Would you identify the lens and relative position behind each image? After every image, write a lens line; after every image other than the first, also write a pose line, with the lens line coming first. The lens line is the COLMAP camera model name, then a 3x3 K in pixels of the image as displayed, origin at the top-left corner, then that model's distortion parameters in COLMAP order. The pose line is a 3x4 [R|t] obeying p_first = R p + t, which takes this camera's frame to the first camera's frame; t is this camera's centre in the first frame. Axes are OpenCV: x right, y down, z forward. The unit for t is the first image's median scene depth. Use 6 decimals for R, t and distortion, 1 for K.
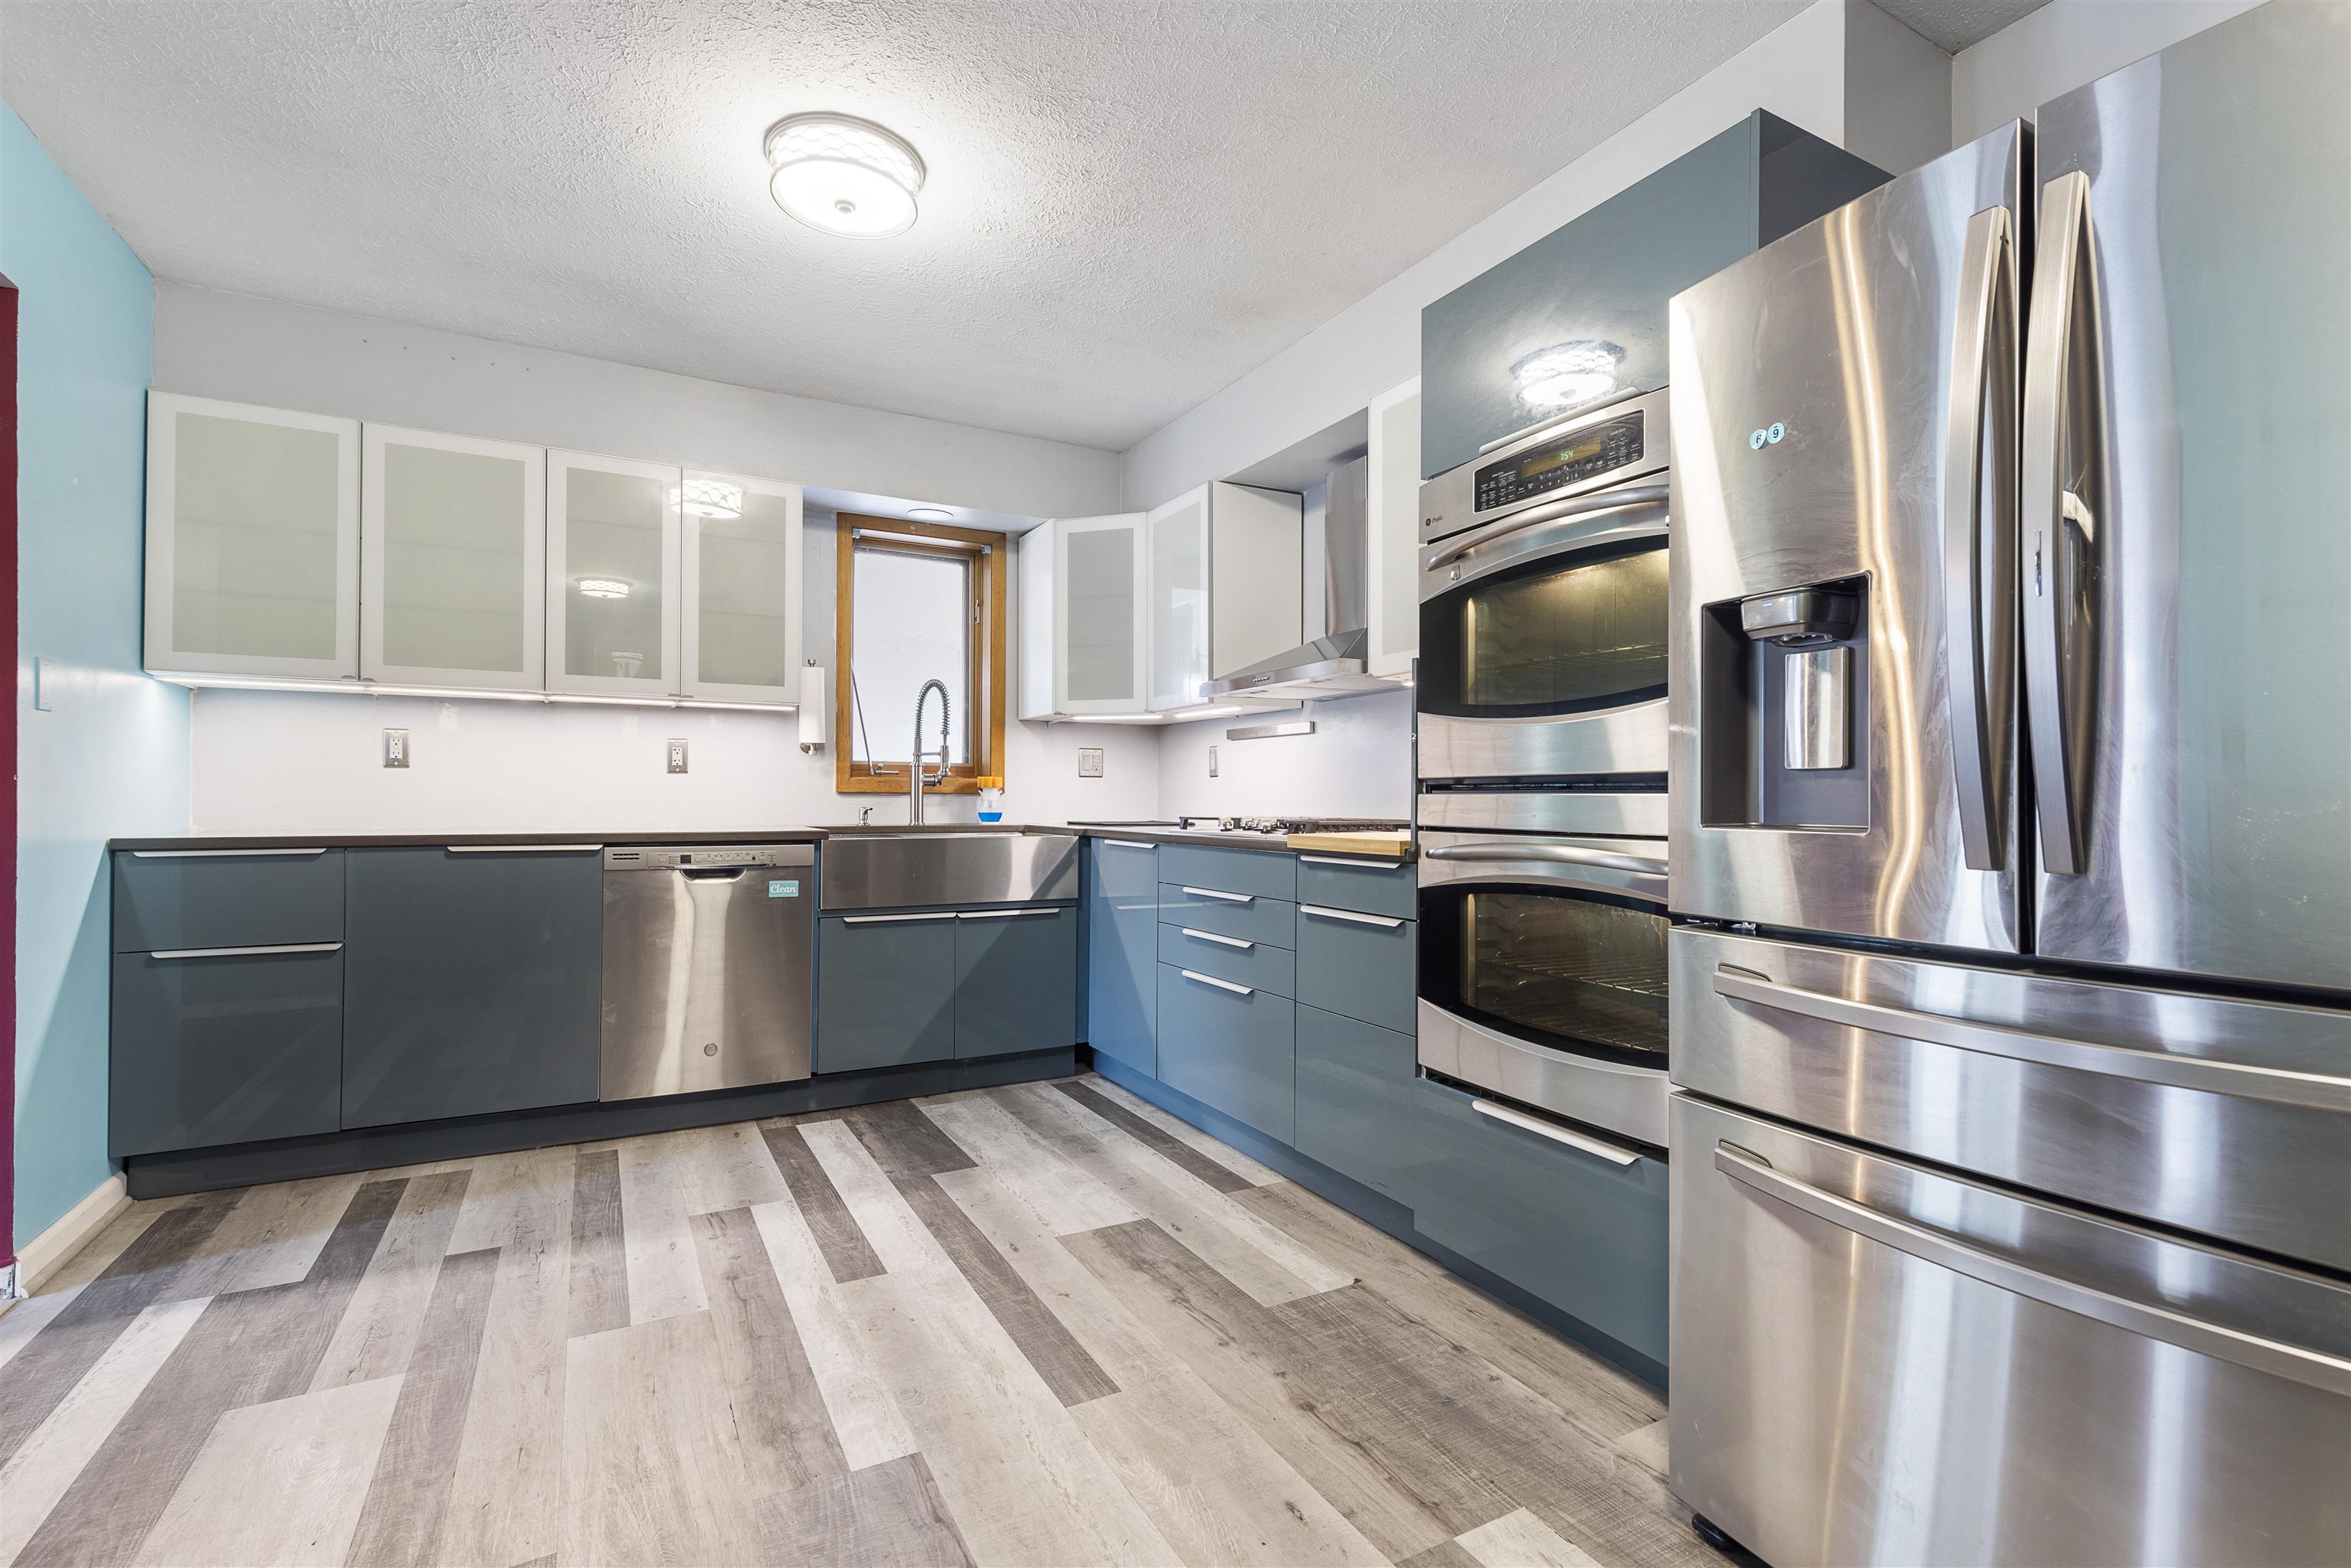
lens RADIAL K [[1069.4, 0, 1175.5], [0, 1069.4, 784.0], [0, 0, 1]] dist [0.009962, -0.000824]
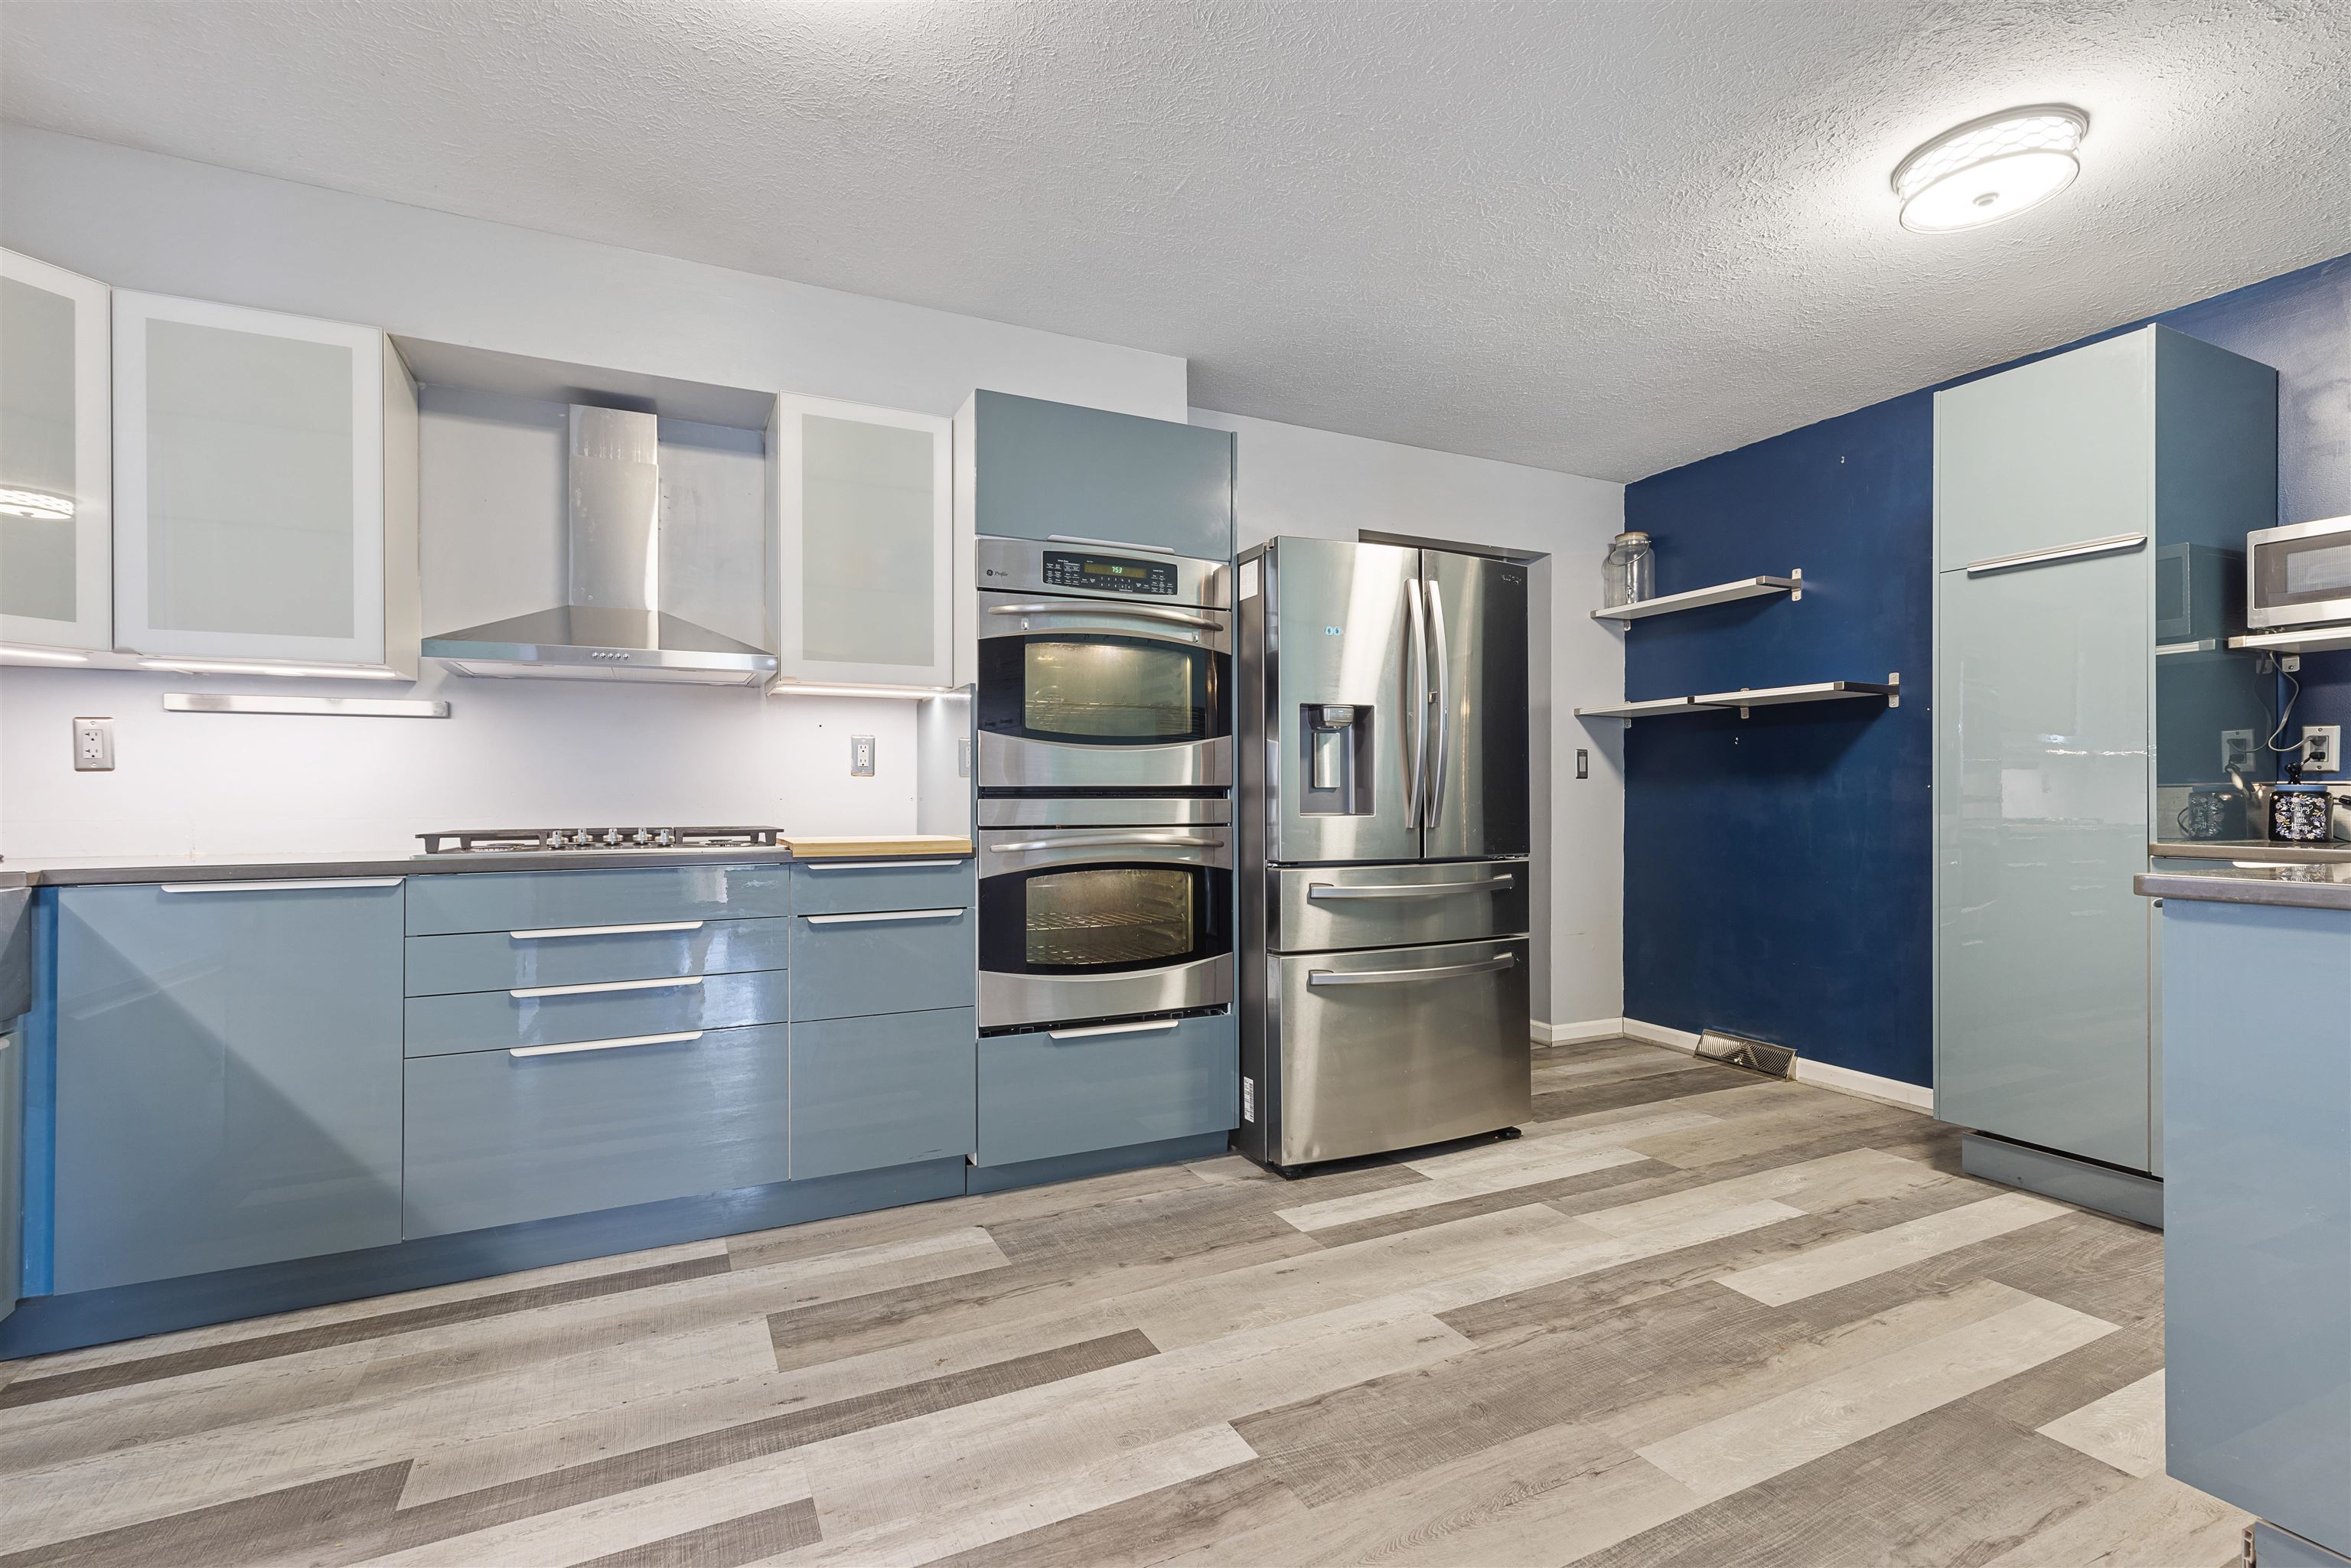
lens RADIAL K [[1069.4, 0, 1175.5], [0, 1069.4, 784.0], [0, 0, 1]] dist [0.009962, -0.000824]
pose [[0.039214, 0.009220, 0.999188, -0.755997], [-0.008232, 0.999926, -0.008904, 0.001010], [-0.999197, -0.007876, 0.039288, 0.587928]]
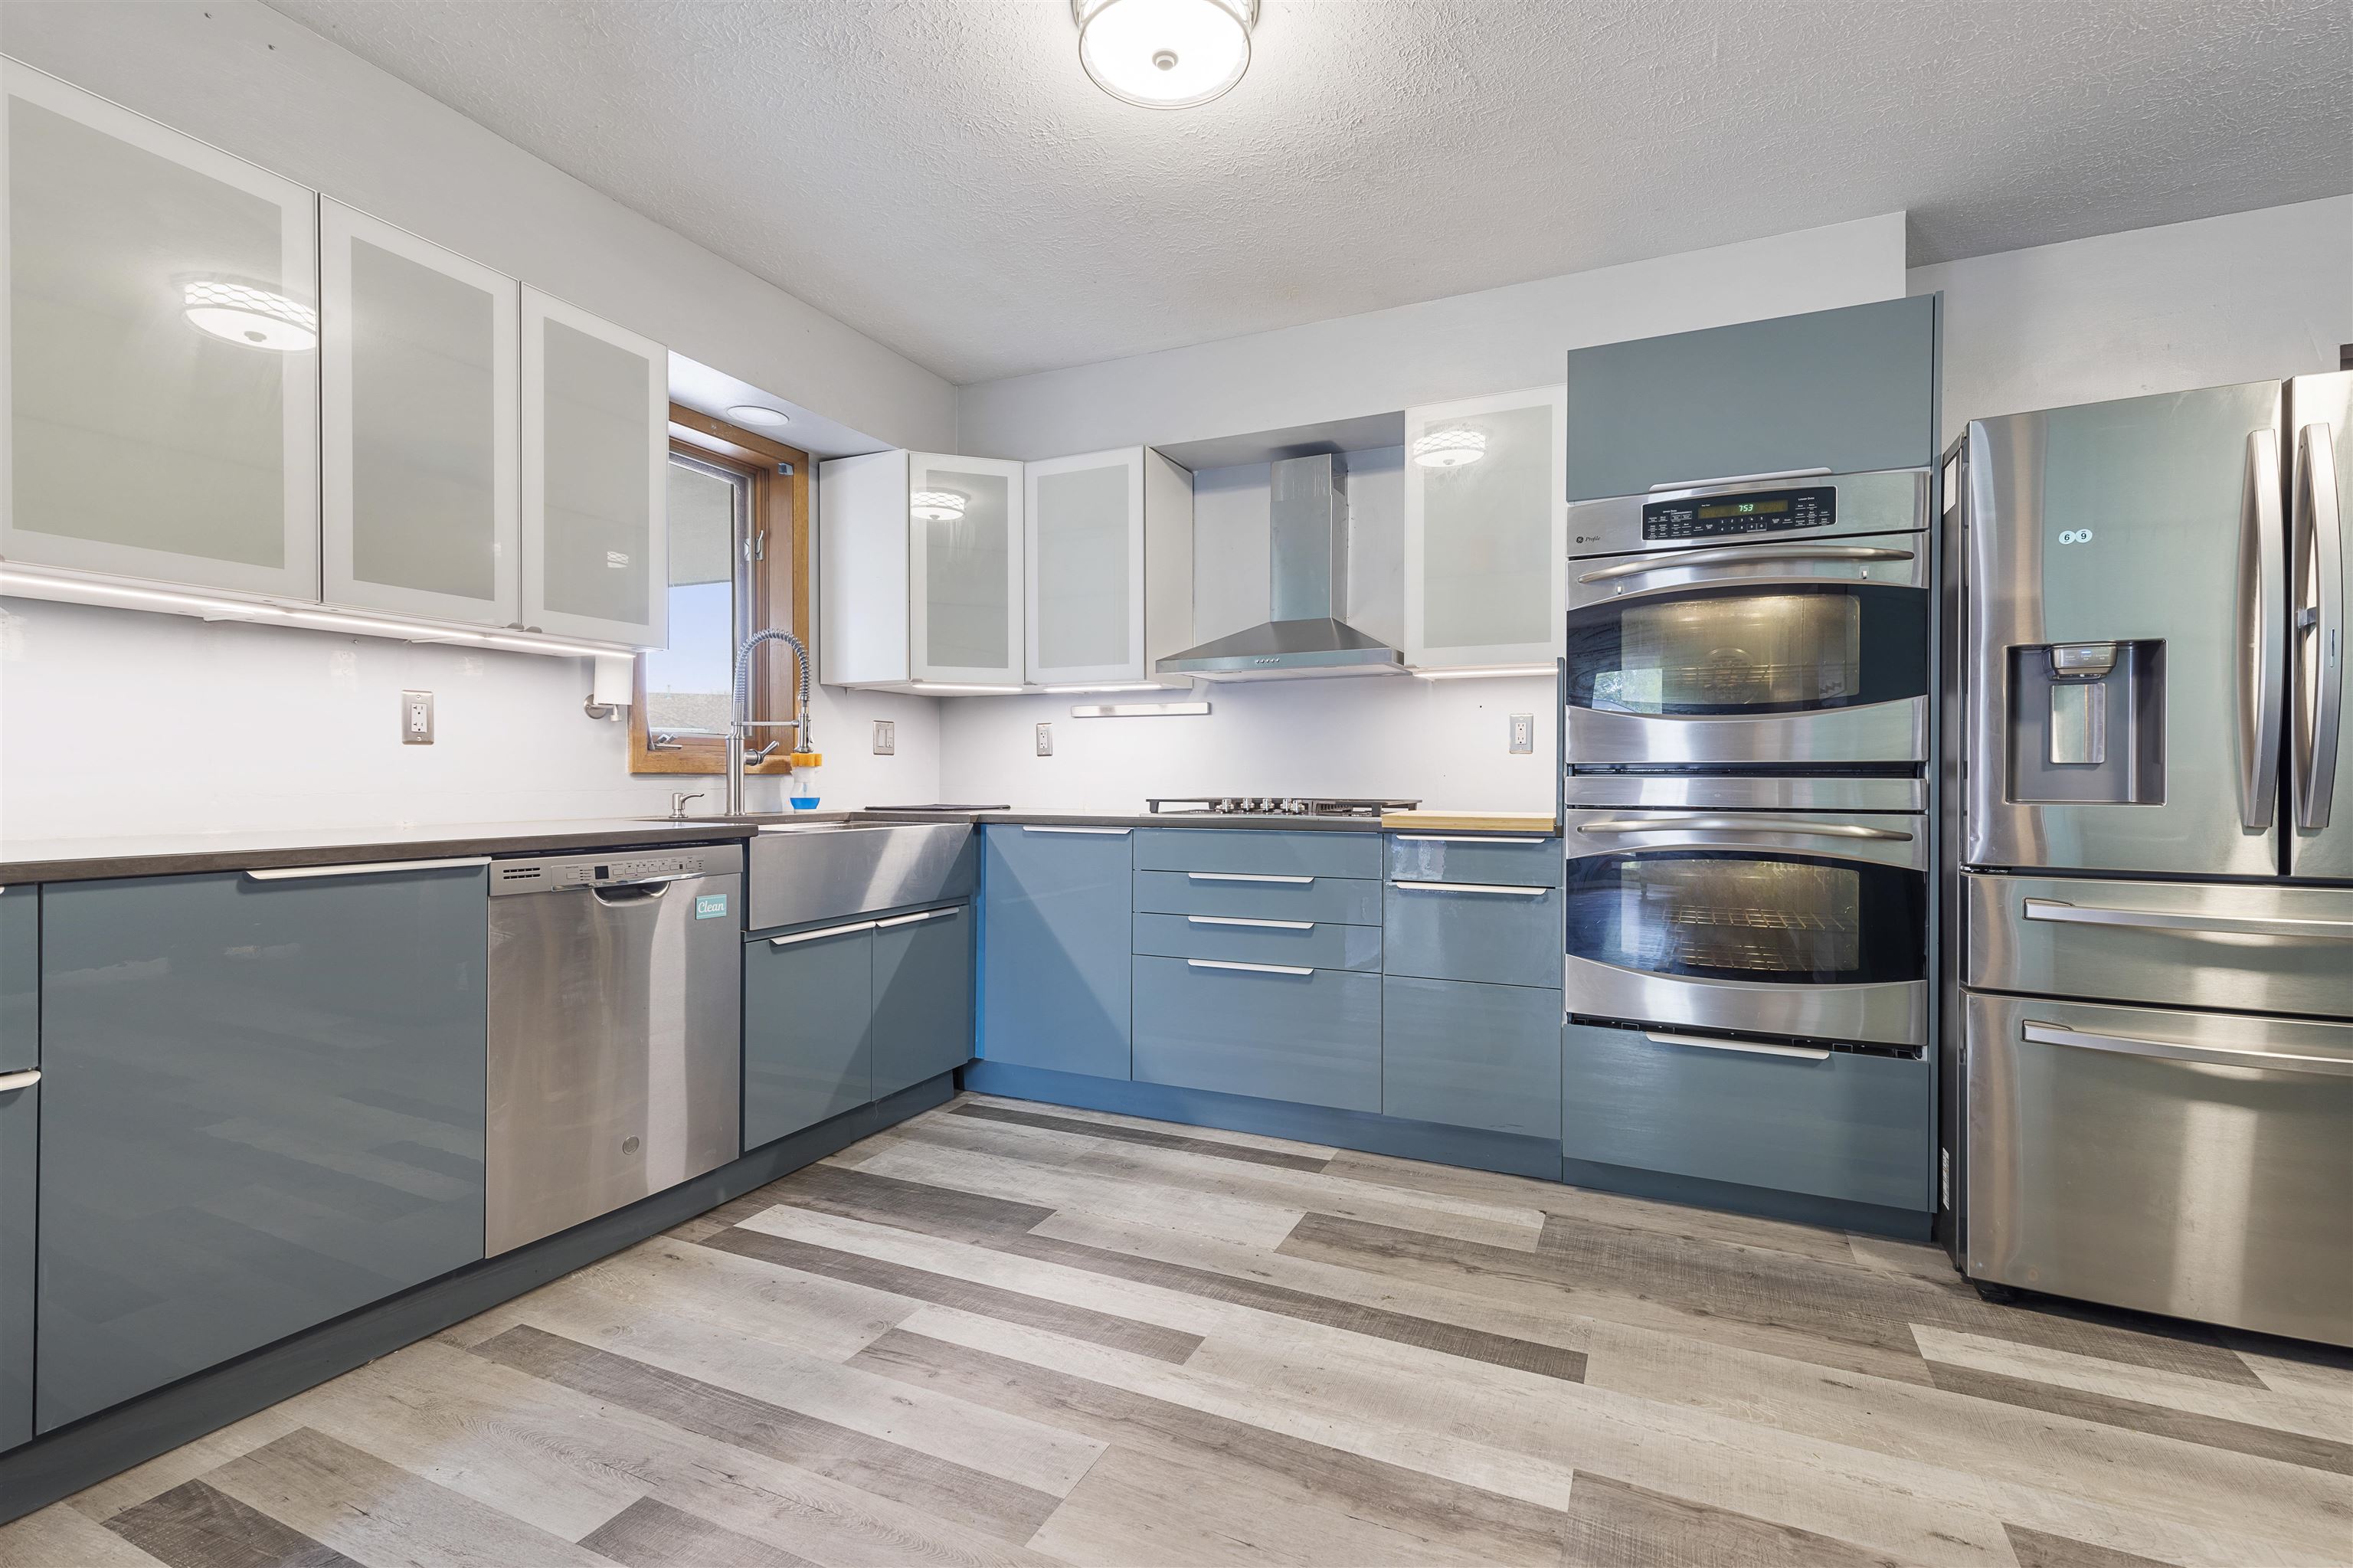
lens RADIAL K [[1076.8, 0, 1174.5], [0, 1076.8, 776.3], [0, 0, 1]] dist [0.008494, 0.000056]
pose [[0.802608, -0.001954, 0.596504, -0.634972], [-0.006933, 0.999897, 0.012603, -0.002393], [-0.596467, -0.014251, 0.802511, 0.259839]]
